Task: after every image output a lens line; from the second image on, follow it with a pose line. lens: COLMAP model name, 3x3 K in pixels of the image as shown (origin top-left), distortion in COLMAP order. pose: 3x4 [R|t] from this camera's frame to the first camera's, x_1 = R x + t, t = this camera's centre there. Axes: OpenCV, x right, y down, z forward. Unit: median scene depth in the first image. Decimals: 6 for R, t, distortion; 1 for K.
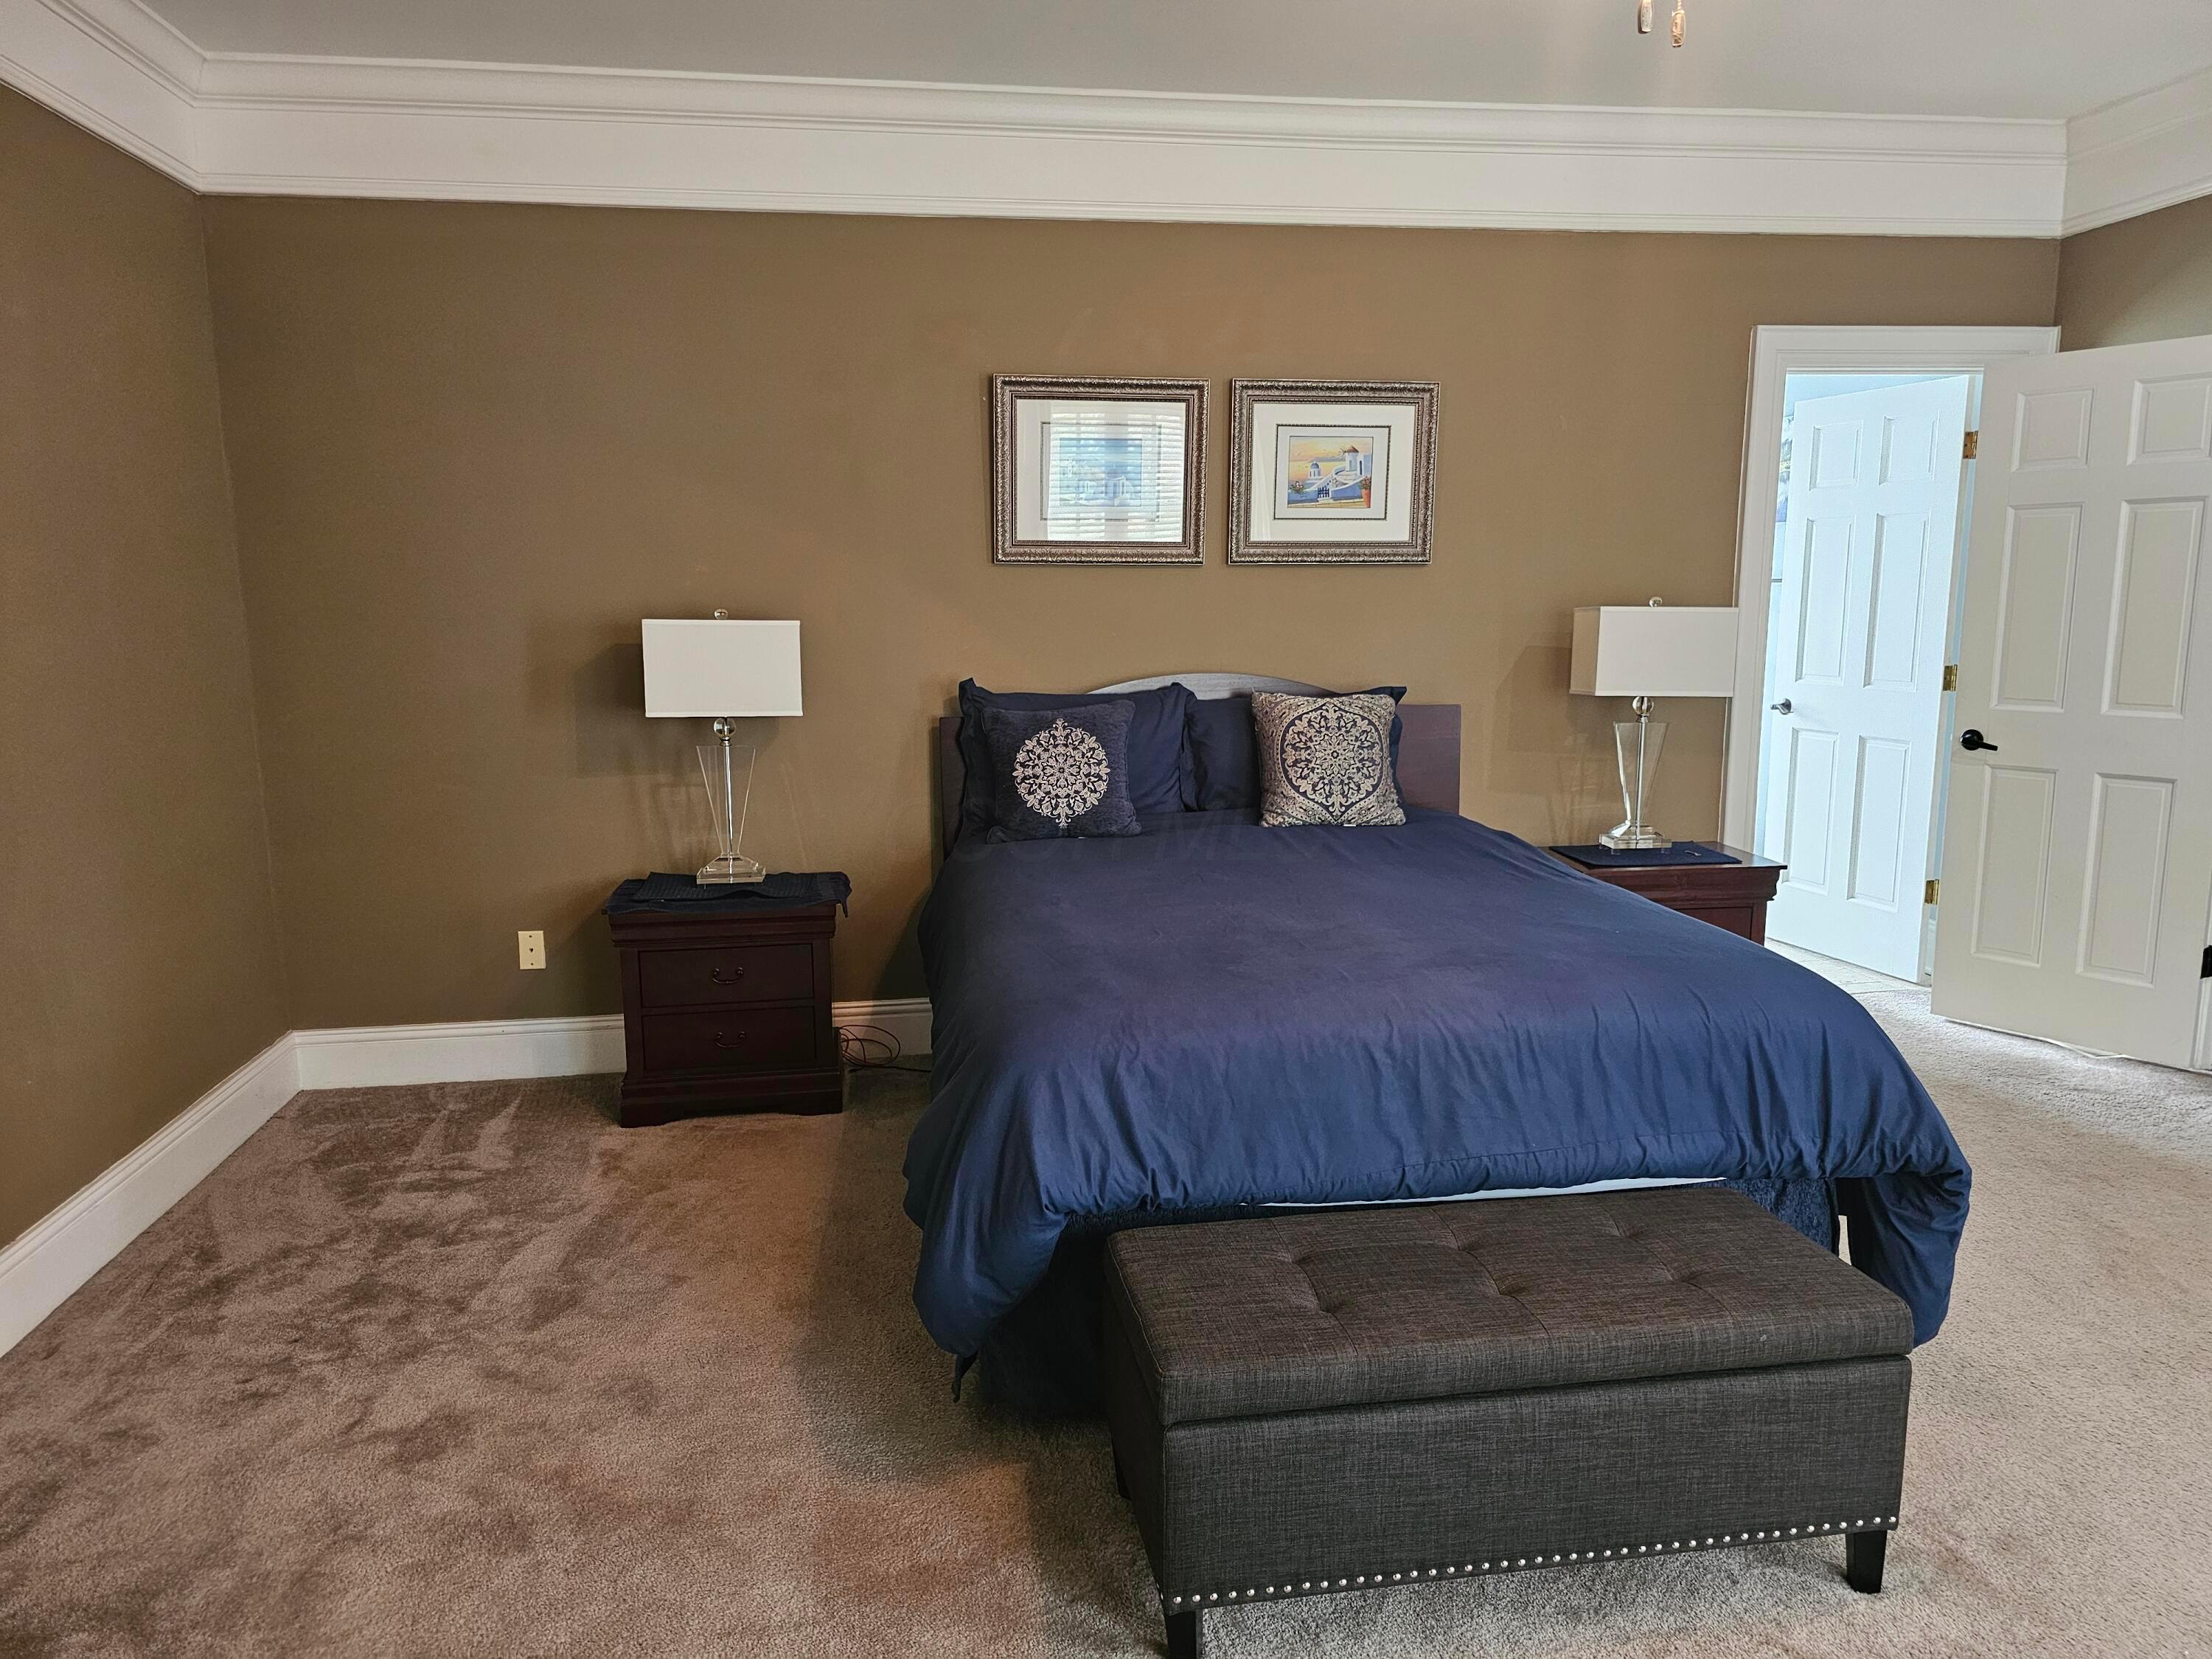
lens RADIAL K [[1490.3, 0, 1106.0], [0, 1490.3, 829.5], [0, 0, 1]] dist [0.072075, -0.085056]
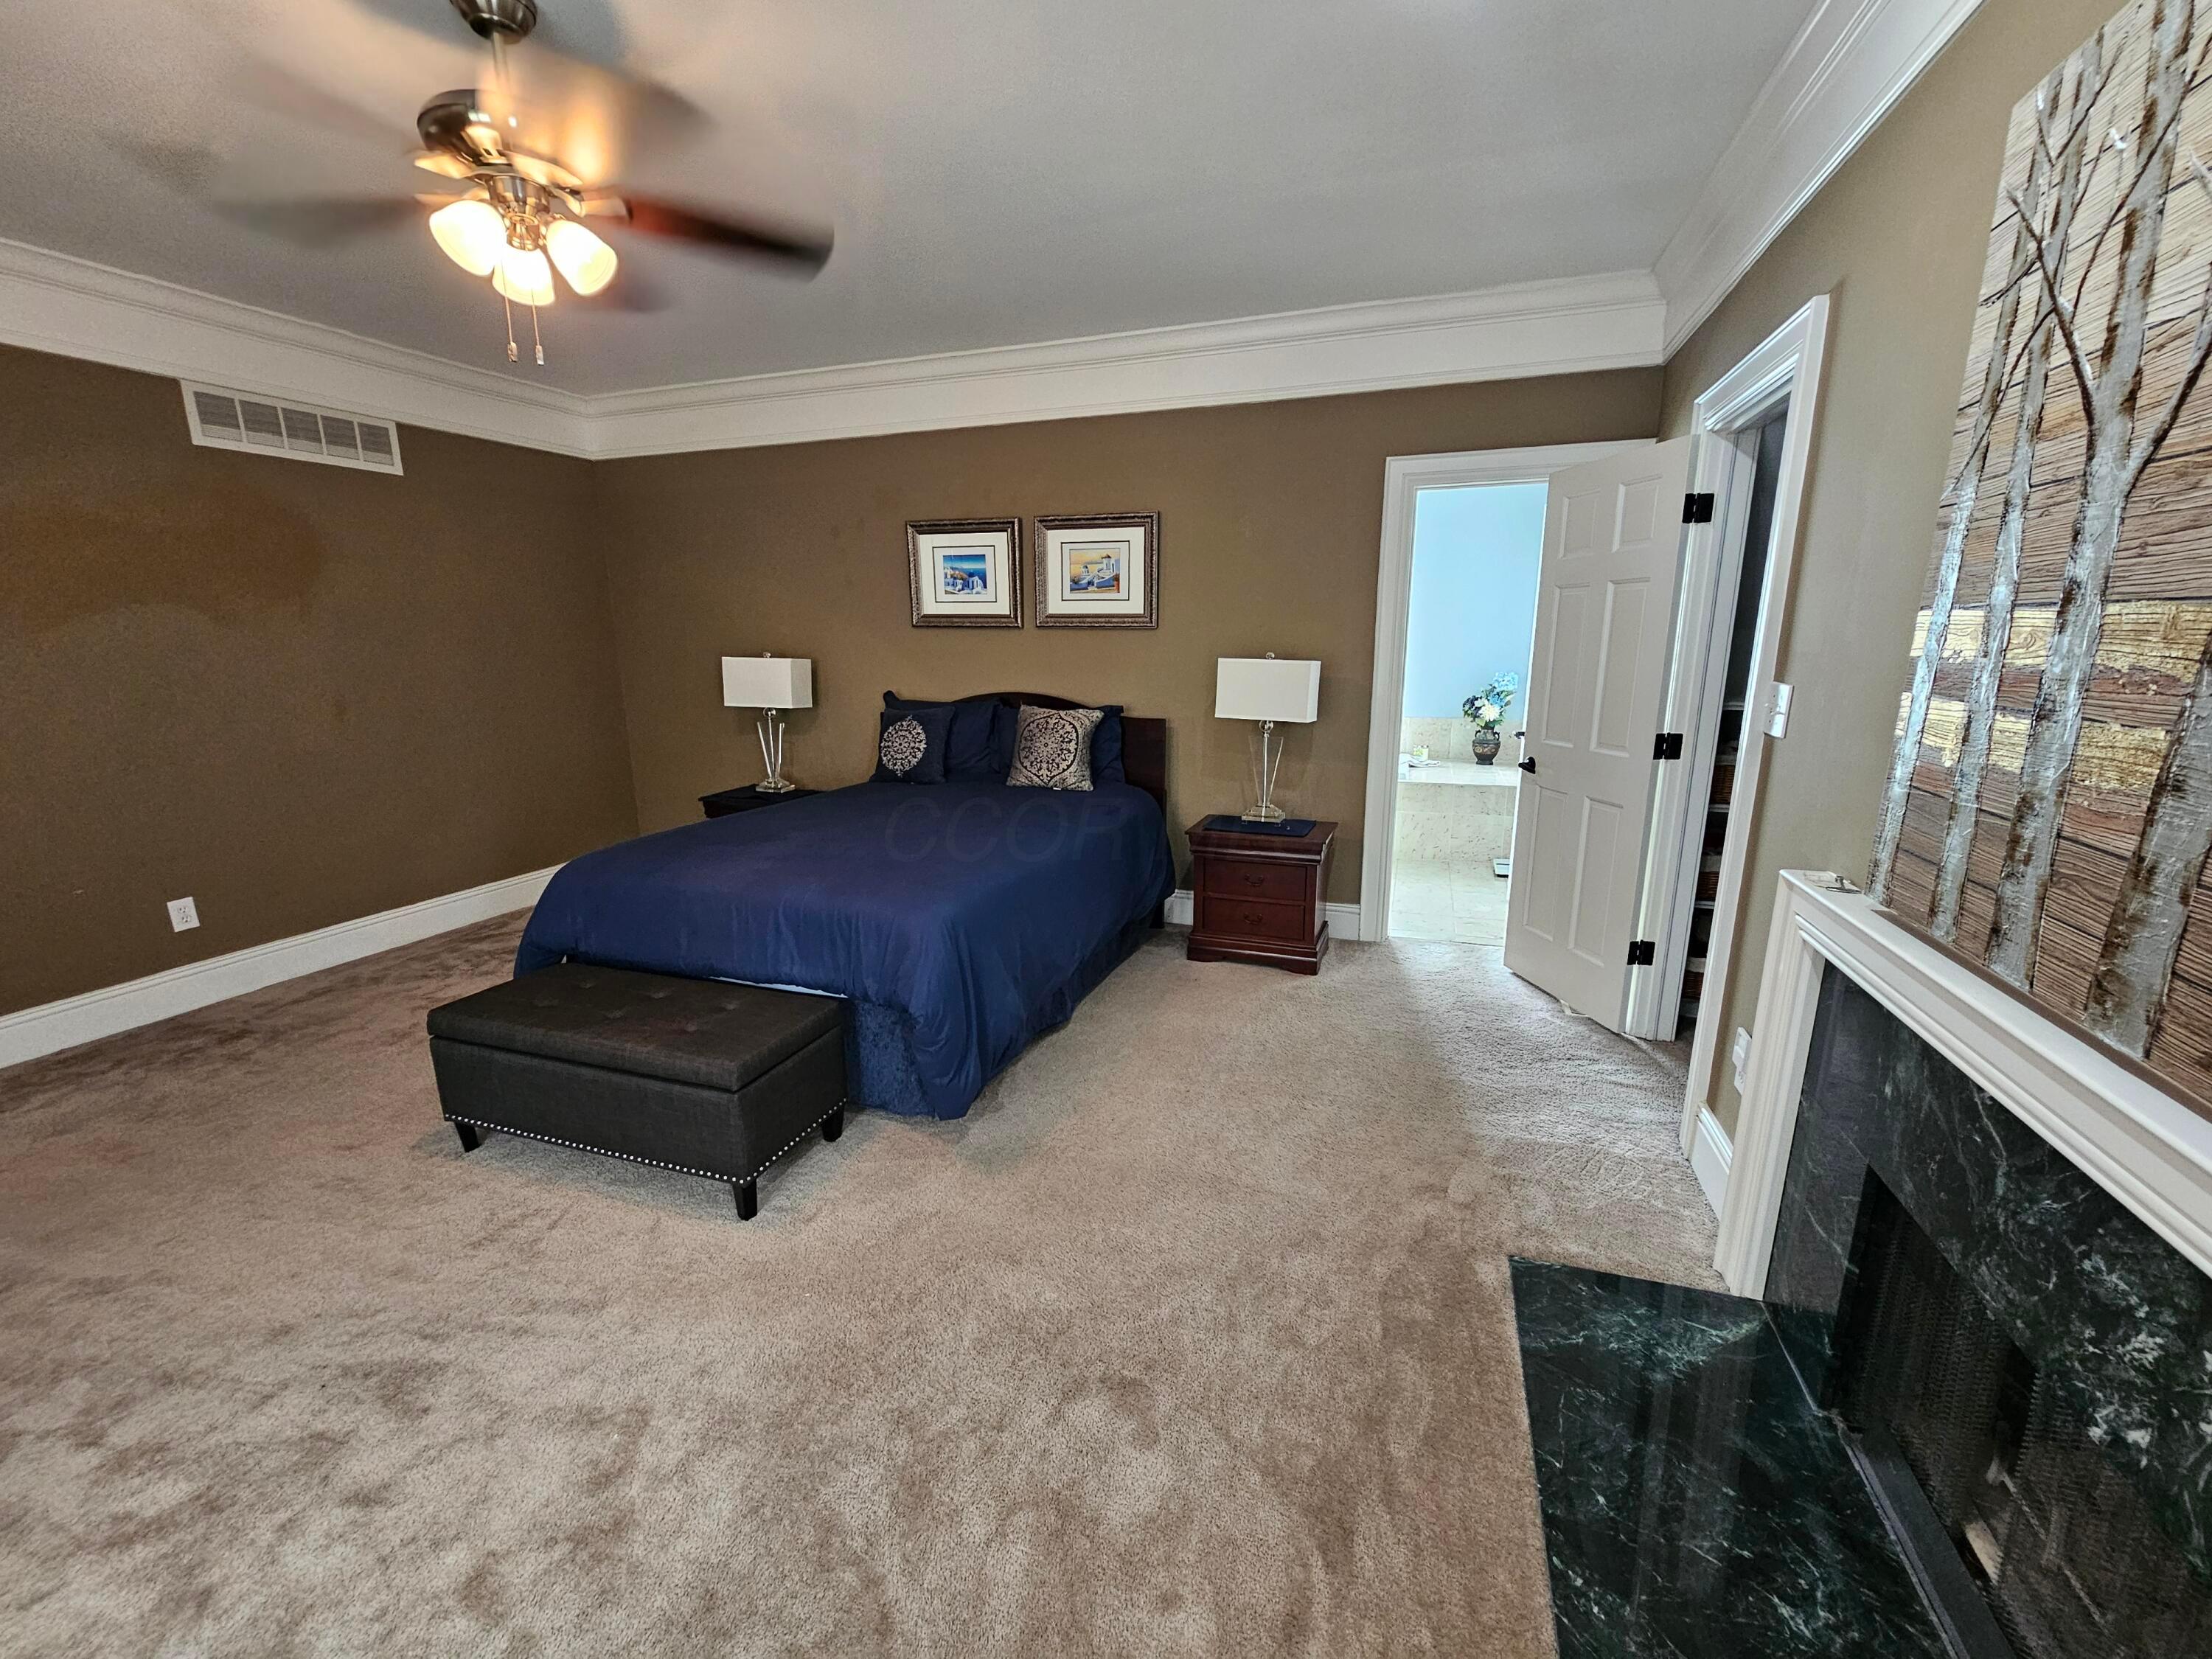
lens RADIAL K [[911.2, 0, 1099.1], [0, 911.2, 839.6], [0, 0, 1]] dist [-0.000599, 0.000098]
pose [[0.884854, 0.106559, -0.453519, 0.814945], [-0.076683, 0.993526, 0.083824, -0.042663], [0.459515, -0.039395, 0.887296, 0.151558]]
